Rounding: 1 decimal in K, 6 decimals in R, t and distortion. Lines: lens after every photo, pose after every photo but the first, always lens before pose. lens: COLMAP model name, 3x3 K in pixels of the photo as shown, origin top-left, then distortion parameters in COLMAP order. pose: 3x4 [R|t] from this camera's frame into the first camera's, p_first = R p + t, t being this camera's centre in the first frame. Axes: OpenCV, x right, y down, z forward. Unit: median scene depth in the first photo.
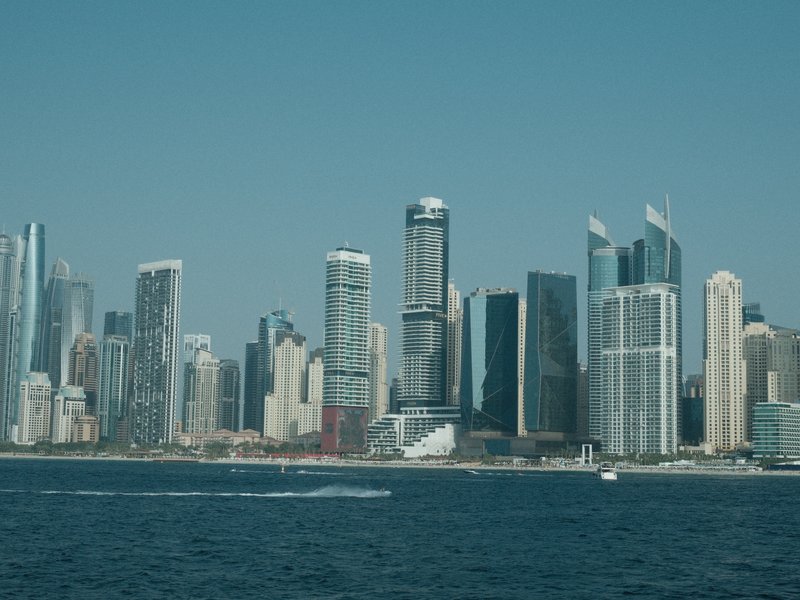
lens RADIAL K [[1337.1, 0, 399.2], [0, 1337.1, 291.7], [0, 0, 1]] dist [-0.016594, 0.000000]
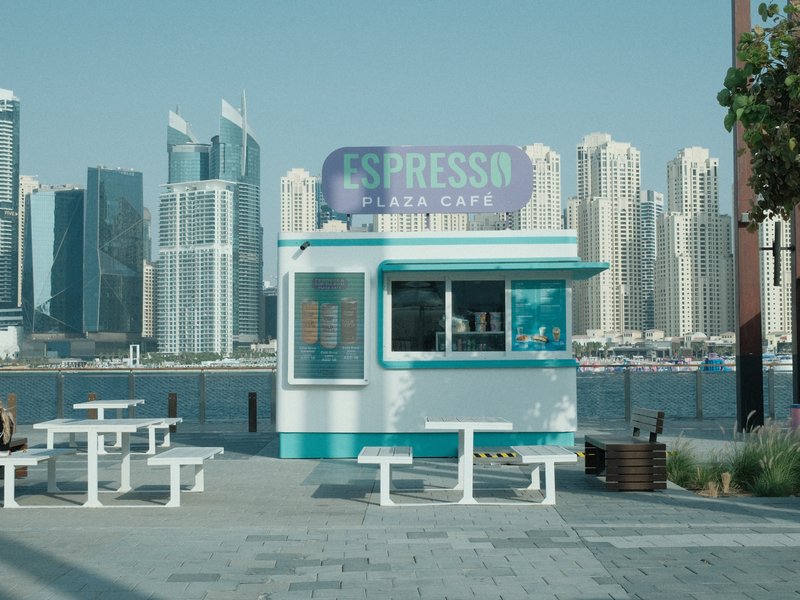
lens RADIAL K [[1337.1, 0, 399.9], [0, 1337.1, 298.6], [0, 0, 1]] dist [-0.016594, 0.000000]
pose [[0.974852, -0.013669, 0.222433, 0.107004], [-0.003878, 0.996925, 0.078263, 0.003246], [-0.222819, -0.077157, 0.971802, 0.009130]]
